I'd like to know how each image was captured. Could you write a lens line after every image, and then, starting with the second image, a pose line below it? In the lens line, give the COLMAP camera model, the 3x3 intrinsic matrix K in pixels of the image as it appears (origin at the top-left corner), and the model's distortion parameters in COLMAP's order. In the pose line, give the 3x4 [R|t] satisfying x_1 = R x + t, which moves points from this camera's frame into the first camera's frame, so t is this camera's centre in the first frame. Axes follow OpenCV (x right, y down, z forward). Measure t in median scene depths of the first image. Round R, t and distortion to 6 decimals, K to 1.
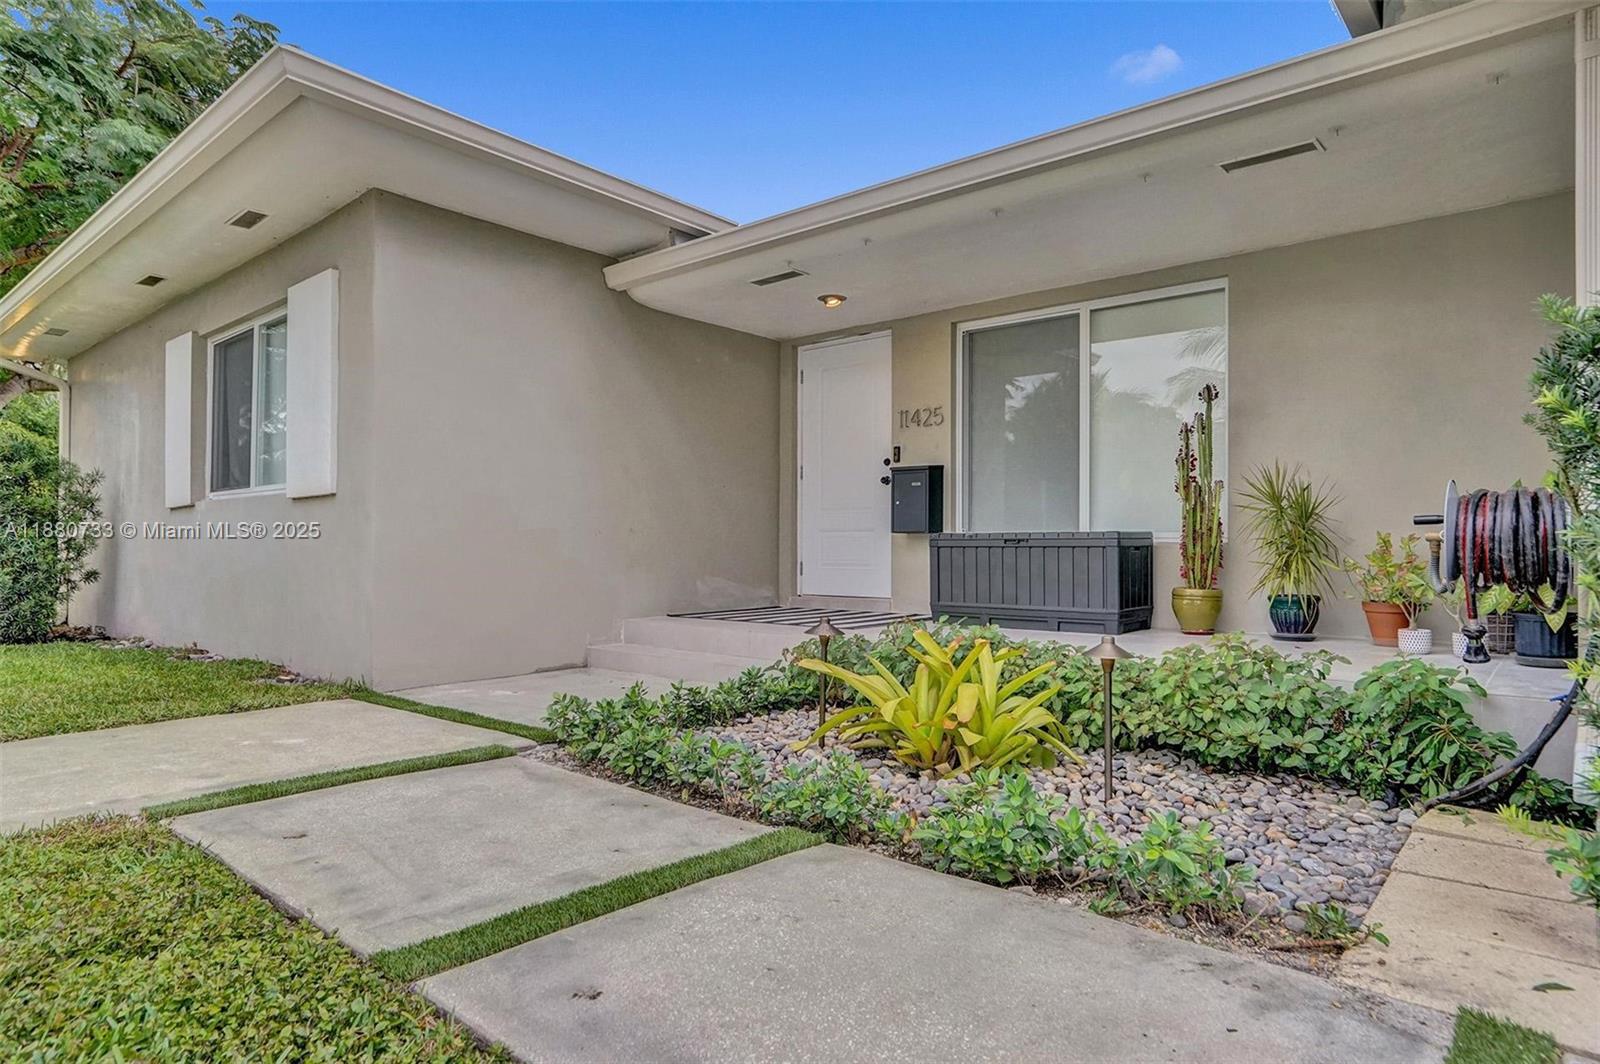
lens RADIAL K [[947.4, 0, 800.0], [0, 947.4, 532.0], [0, 0, 1]] dist [0.001682, 0.000393]
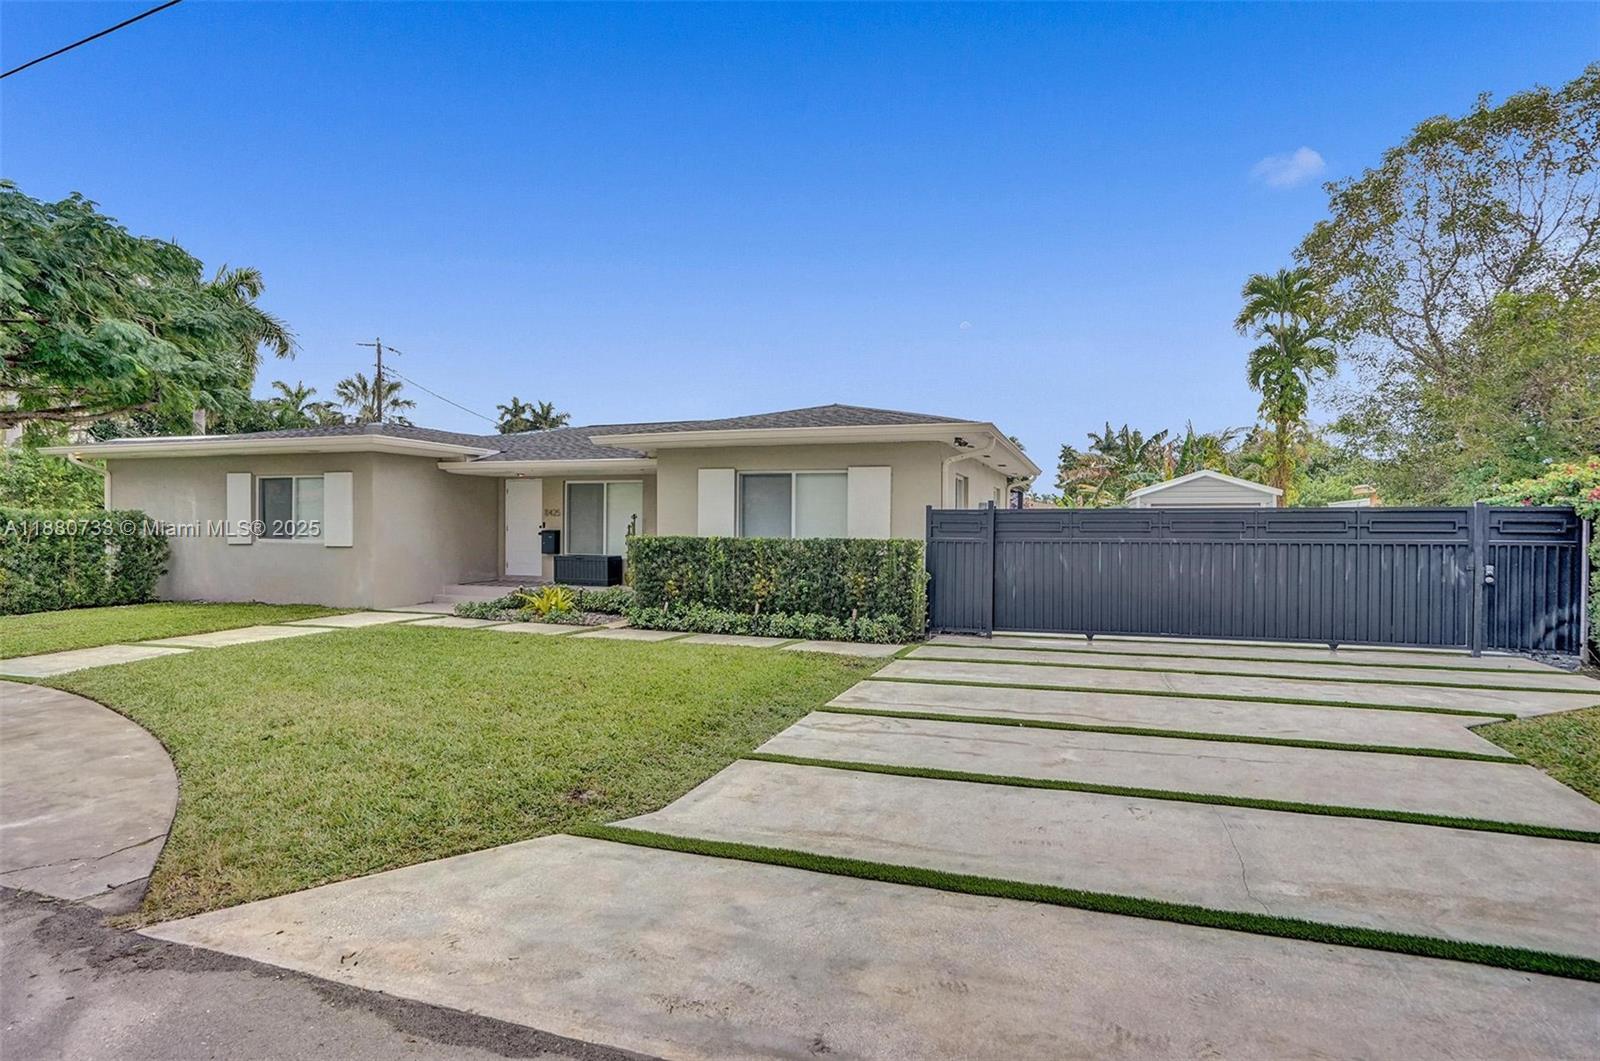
lens RADIAL K [[891.7, 0, 792.9], [0, 891.7, 528.5], [0, 0, 1]] dist [-0.004380, -0.000491]
pose [[0.939176, -0.001471, 0.343432, -0.119847], [-0.009241, 0.999520, 0.029554, -0.168415], [-0.343311, -0.030930, 0.938712, -1.863078]]
